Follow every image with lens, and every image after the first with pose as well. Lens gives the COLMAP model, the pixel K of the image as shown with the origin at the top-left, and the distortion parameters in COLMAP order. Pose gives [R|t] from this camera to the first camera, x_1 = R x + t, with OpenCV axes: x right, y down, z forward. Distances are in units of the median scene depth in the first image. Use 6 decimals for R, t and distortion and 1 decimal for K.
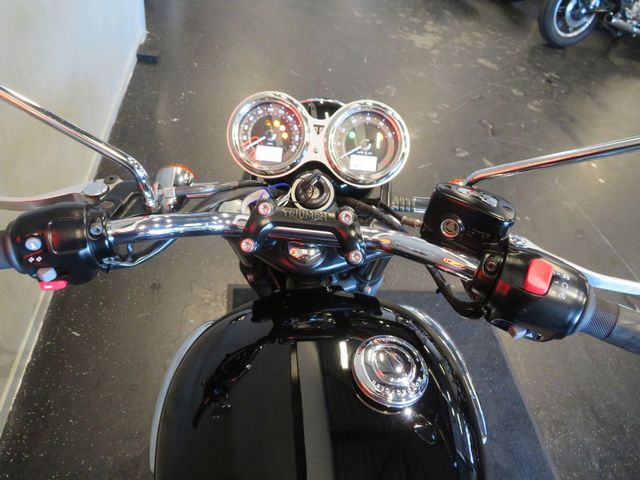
lens RADIAL K [[473.6, 0, 319.8], [0, 473.6, 240.2], [0, 0, 1]] dist [0.032766, -0.005391]
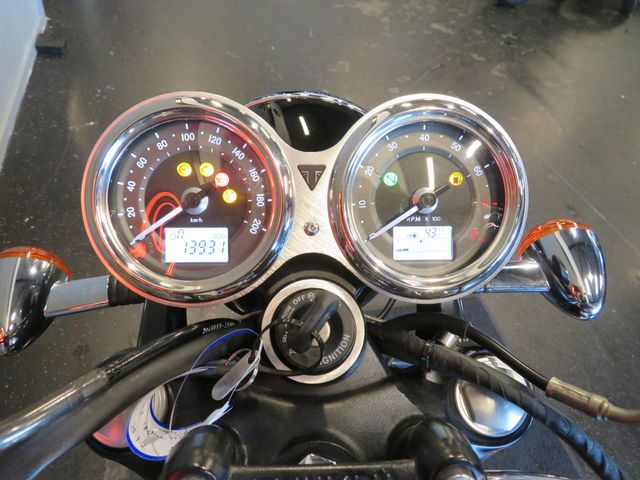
lens RADIAL K [[473.6, 0, 320.5], [0, 473.6, 239.6], [0, 0, 1]] dist [0.032766, -0.005391]
pose [[0.989904, -0.112360, 0.086403, -0.008928], [0.109012, 0.993129, 0.042552, -0.048219], [-0.090590, -0.032704, 0.995351, 0.145289]]
